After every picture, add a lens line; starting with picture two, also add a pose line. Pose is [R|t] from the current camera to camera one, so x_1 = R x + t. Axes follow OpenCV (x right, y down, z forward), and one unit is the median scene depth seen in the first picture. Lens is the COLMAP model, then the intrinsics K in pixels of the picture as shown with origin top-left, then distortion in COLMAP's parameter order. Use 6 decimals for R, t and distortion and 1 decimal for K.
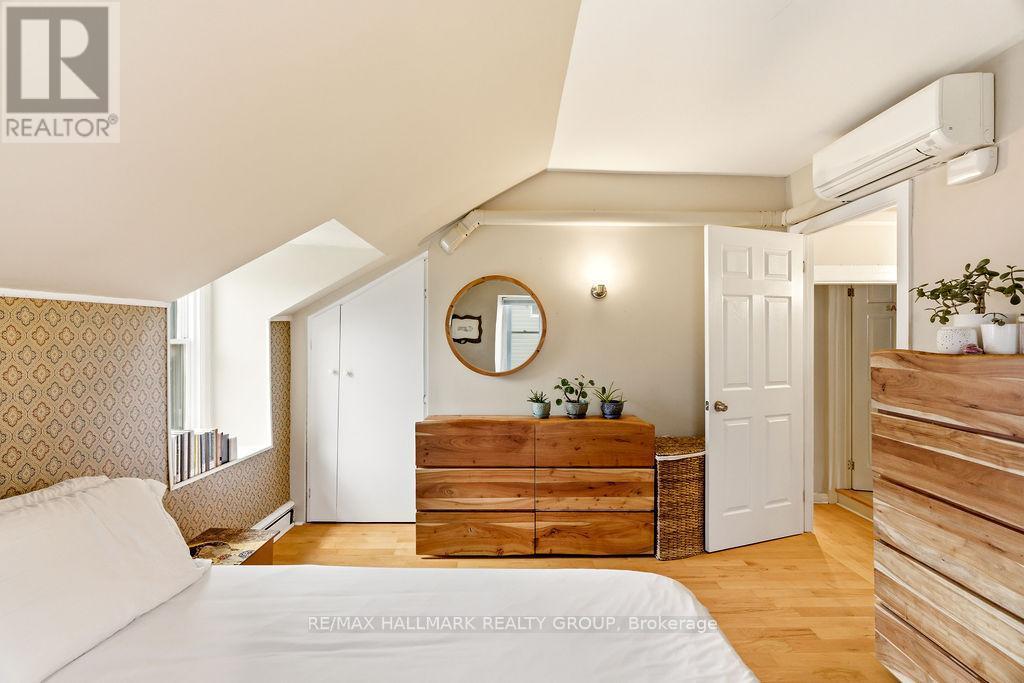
lens RADIAL K [[463.1, 0, 512.6], [0, 463.1, 338.0], [0, 0, 1]] dist [-0.008753, 0.001132]
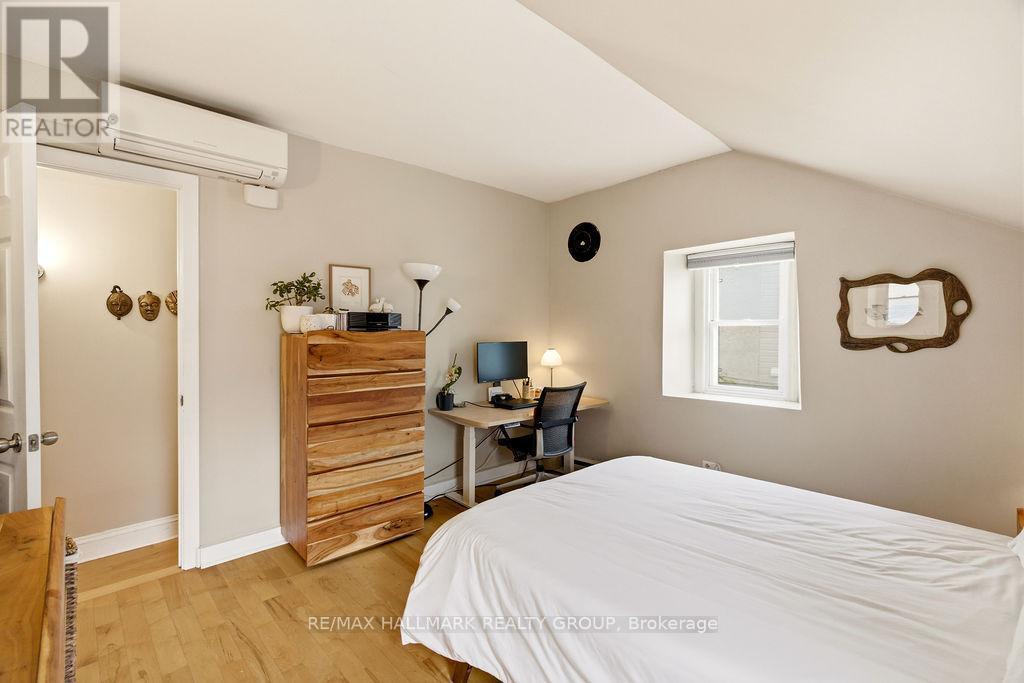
lens RADIAL K [[463.1, 0, 512.8], [0, 463.1, 337.5], [0, 0, 1]] dist [-0.008753, 0.001132]
pose [[-0.693759, -0.015674, 0.720036, -0.564735], [-0.002699, 0.999813, 0.019163, 0.019513], [-0.720202, 0.011351, -0.693672, 1.536236]]
